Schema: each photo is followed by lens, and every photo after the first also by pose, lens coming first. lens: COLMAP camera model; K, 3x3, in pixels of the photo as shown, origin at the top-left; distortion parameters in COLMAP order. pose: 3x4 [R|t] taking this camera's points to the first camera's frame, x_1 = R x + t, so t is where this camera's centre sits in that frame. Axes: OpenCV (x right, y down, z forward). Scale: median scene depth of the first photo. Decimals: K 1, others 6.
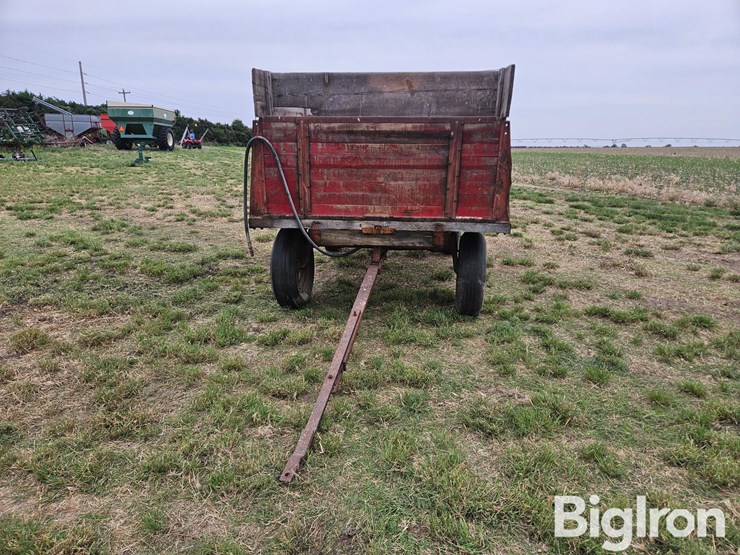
lens RADIAL K [[493.9, 0, 367.2], [0, 493.9, 276.4], [0, 0, 1]] dist [0.069266, -0.062467]
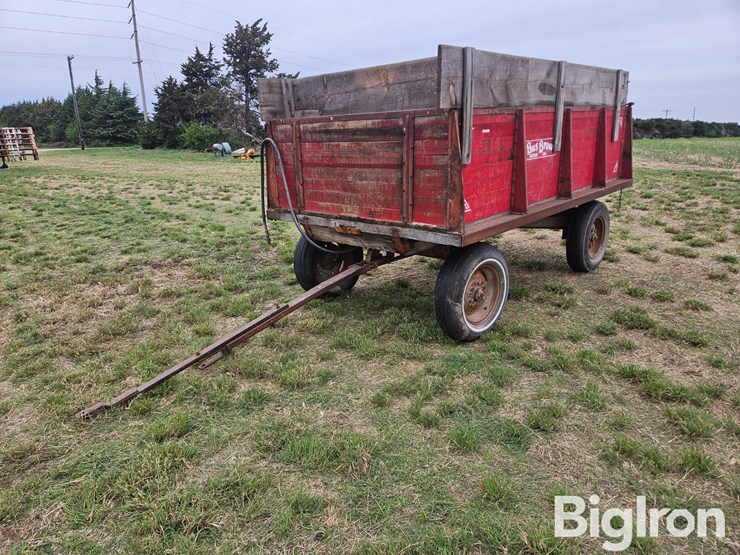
lens RADIAL K [[493.9, 0, 367.1], [0, 493.9, 272.9], [0, 0, 1]] dist [0.069266, -0.062467]
pose [[0.789126, 0.135564, -0.599084, 0.666083], [-0.133315, 0.989892, 0.048393, -0.063058], [0.599589, 0.041679, 0.799222, 0.246223]]
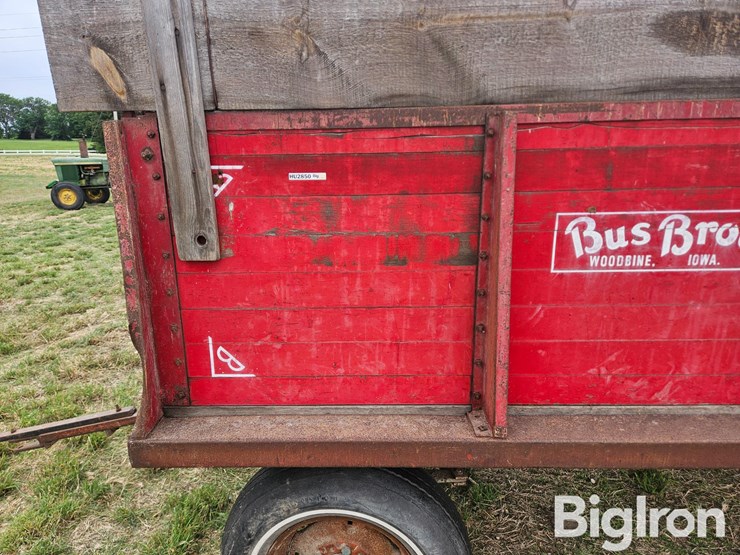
lens RADIAL K [[493.9, 0, 358.7], [0, 493.9, 285.6], [0, 0, 1]] dist [0.069266, -0.062467]
pose [[0.059507, 0.253968, -0.965380, 0.583473], [-0.268821, 0.935444, 0.229522, -0.313075], [0.961350, 0.245856, 0.123938, 1.075796]]
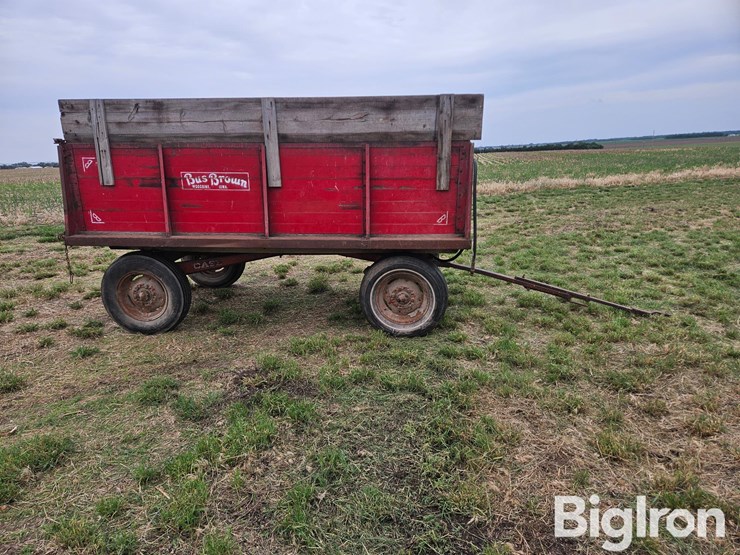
lens RADIAL K [[493.9, 0, 367.8], [0, 493.9, 284.1], [0, 0, 1]] dist [0.069266, -0.062467]
pose [[-0.003683, 0.261155, -0.965290, 1.392569], [-0.280578, 0.926251, 0.251664, -0.478839], [0.959824, 0.271766, 0.069863, 1.599831]]
